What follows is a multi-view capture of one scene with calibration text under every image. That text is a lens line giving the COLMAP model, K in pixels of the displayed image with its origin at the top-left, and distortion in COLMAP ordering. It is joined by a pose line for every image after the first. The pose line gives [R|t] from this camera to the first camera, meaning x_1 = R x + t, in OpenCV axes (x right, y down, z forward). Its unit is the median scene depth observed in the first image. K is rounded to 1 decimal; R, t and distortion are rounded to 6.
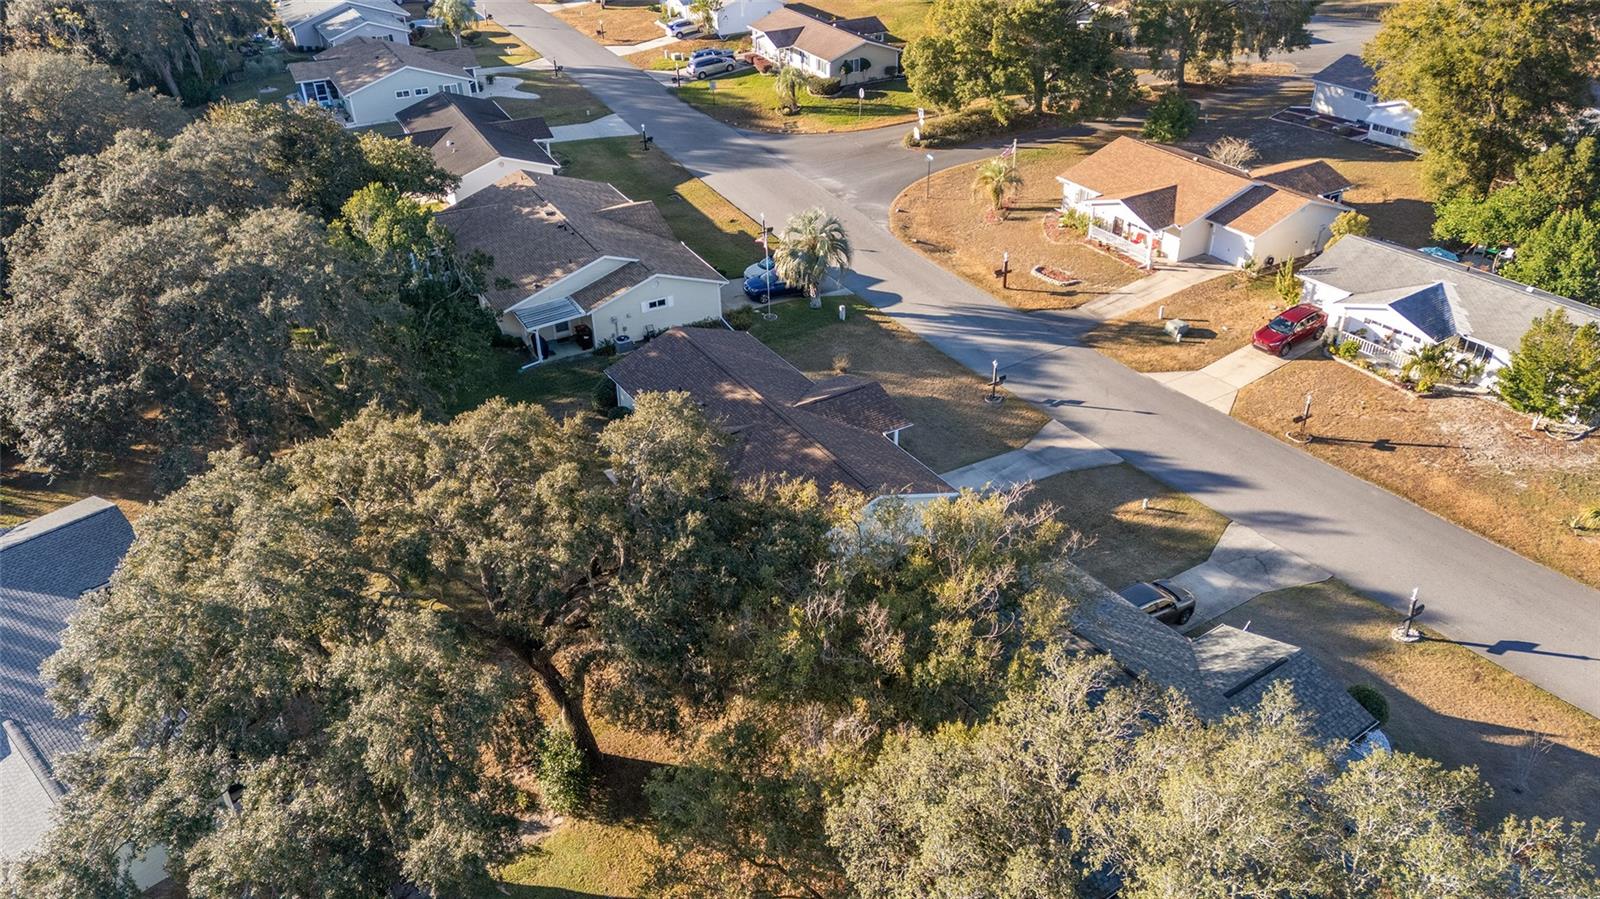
lens RADIAL K [[1159.6, 0, 800.0], [0, 1159.6, 449.5], [0, 0, 1]] dist [0.087747, -0.099046]
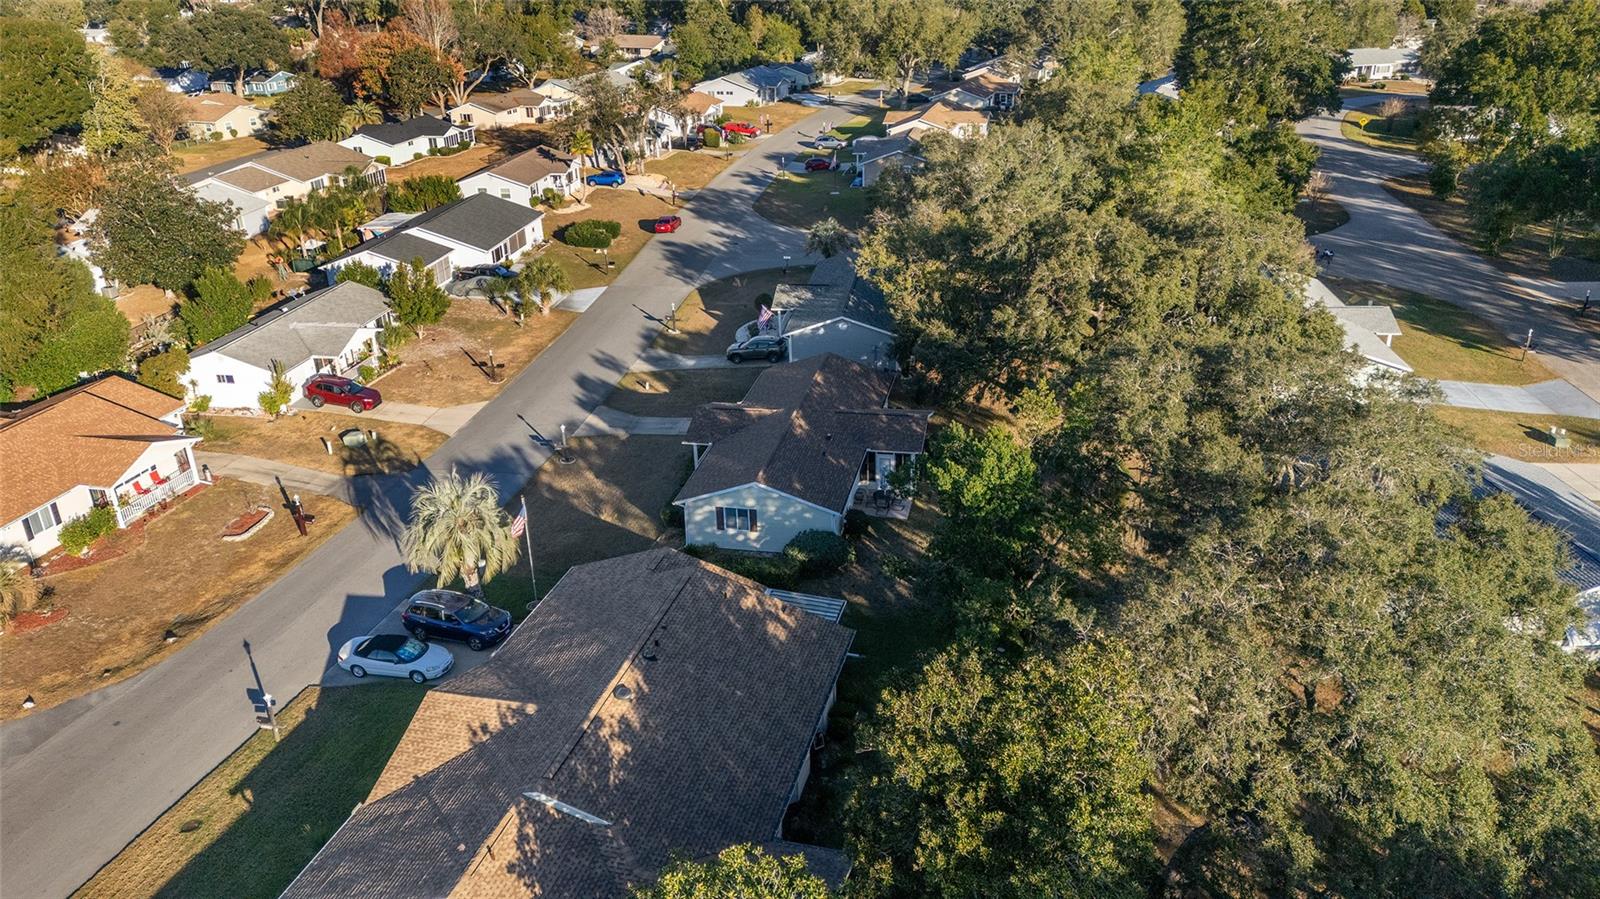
lens RADIAL K [[1159.6, 0, 800.0], [0, 1159.6, 449.5], [0, 0, 1]] dist [0.087747, -0.099046]
pose [[-0.727418, -0.240227, 0.642771, -0.598614], [0.399945, 0.612735, 0.681615, -0.610950], [-0.557591, 0.752892, -0.349637, 1.079629]]
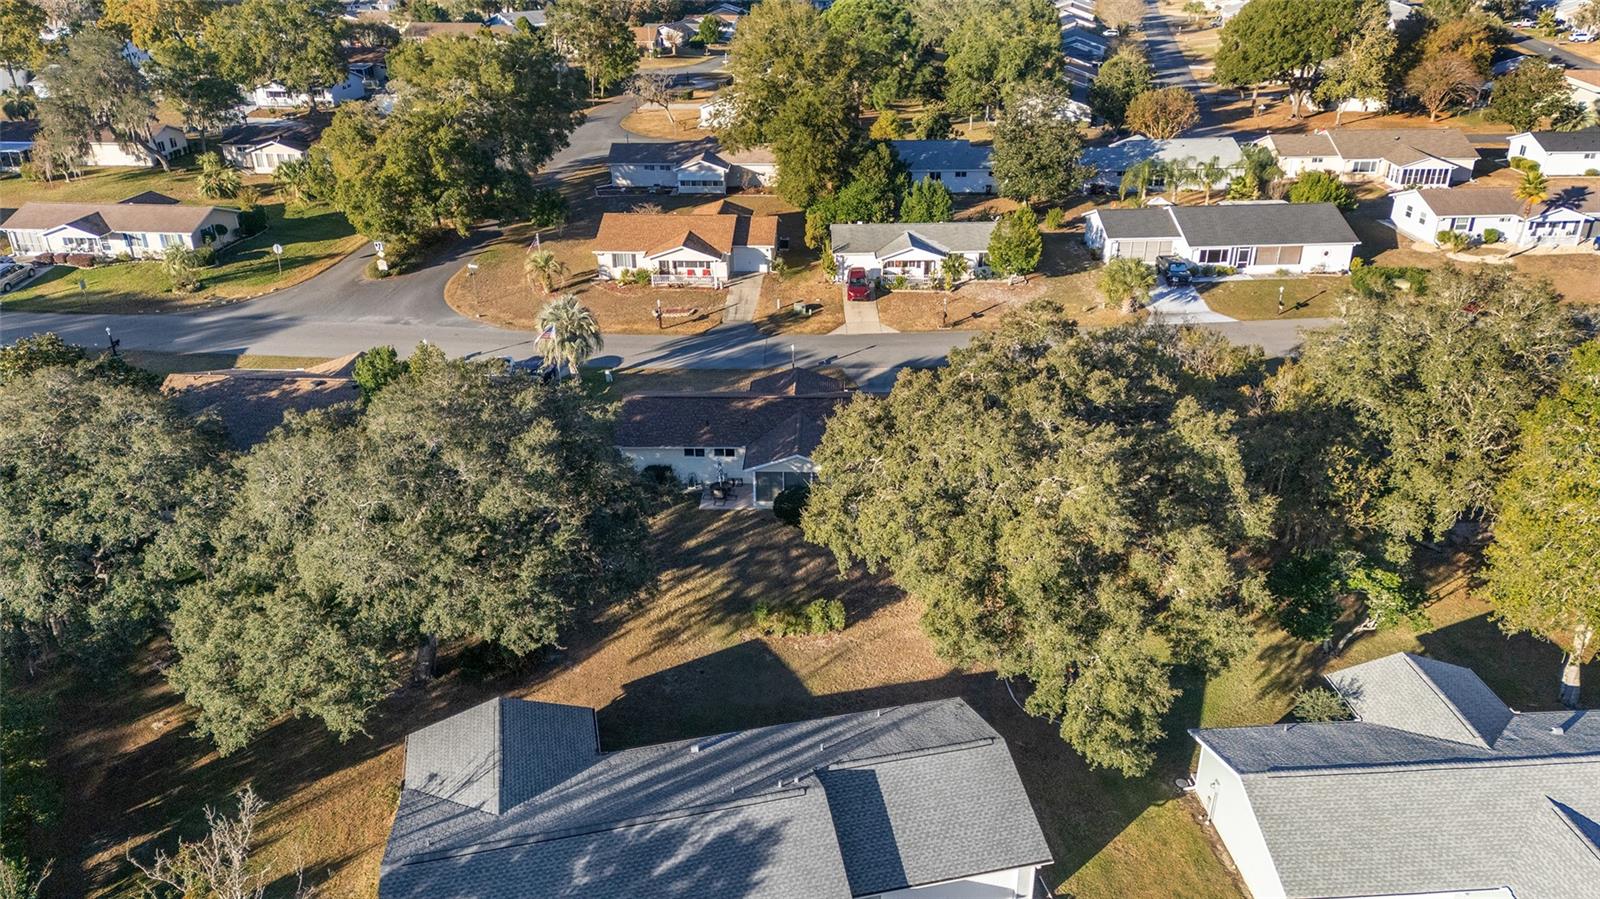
lens RADIAL K [[1159.6, 0, 800.0], [0, 1159.6, 449.5], [0, 0, 1]] dist [0.087747, -0.099046]
pose [[0.544143, -0.345847, 0.764394, -0.752305], [0.439653, 0.893516, 0.091294, -0.074004], [-0.714572, 0.286391, 0.638253, 0.149301]]
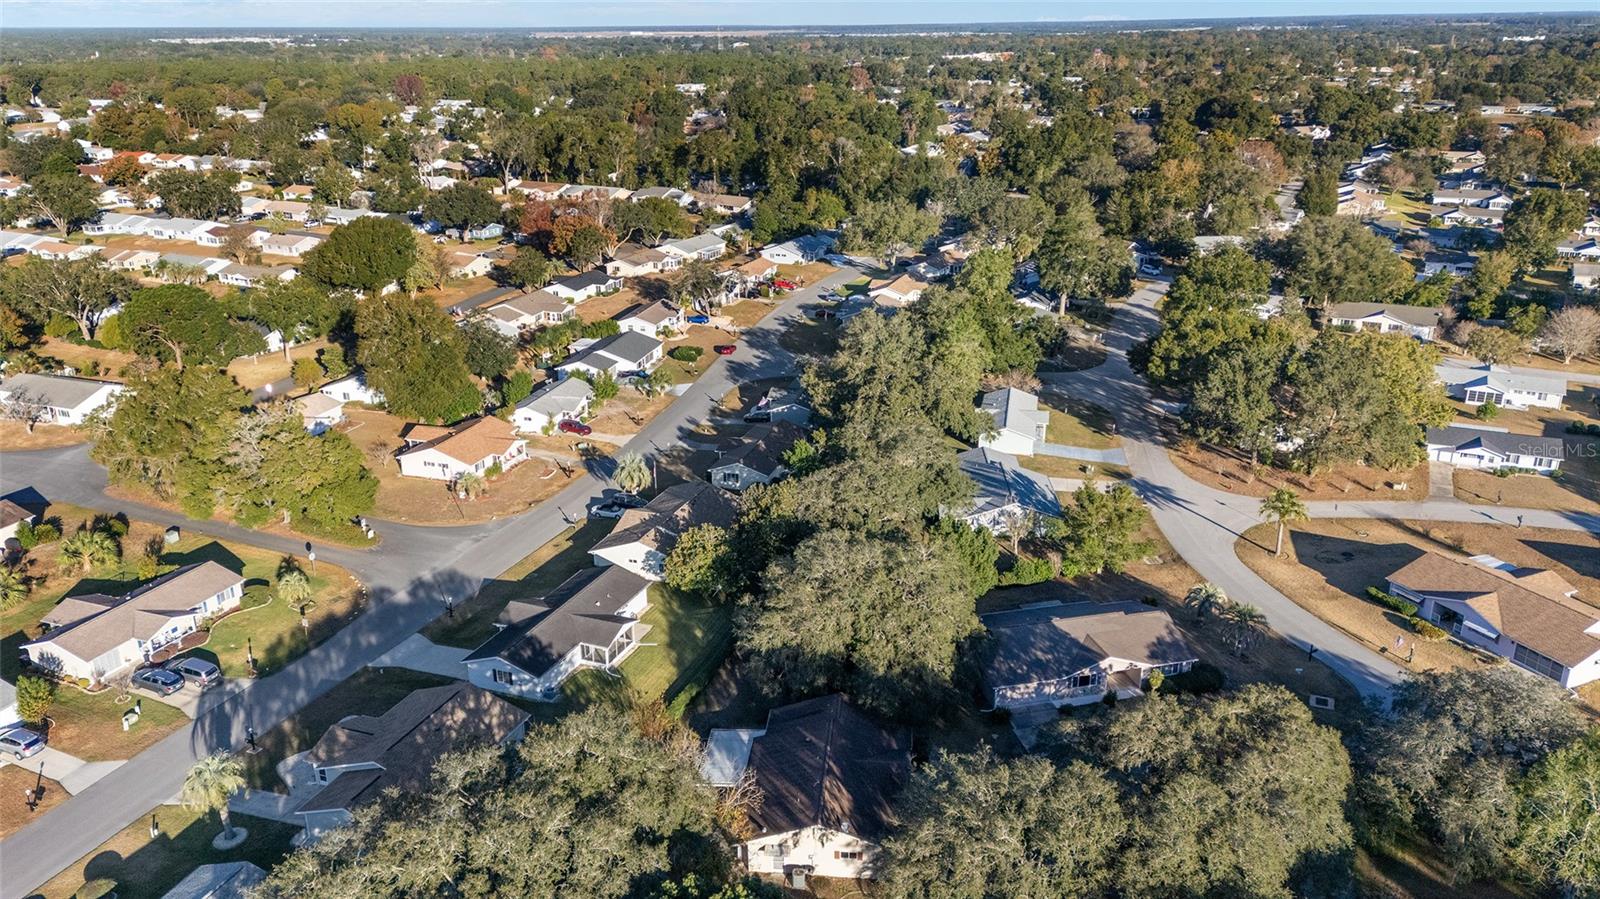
lens RADIAL K [[1159.6, 0, 800.0], [0, 1159.6, 449.5], [0, 0, 1]] dist [0.087747, -0.099046]
pose [[-0.662165, -0.229257, 0.713427, -1.642636], [0.417583, 0.677638, 0.605336, -1.317635], [-0.622223, 0.698747, -0.352974, 1.492429]]
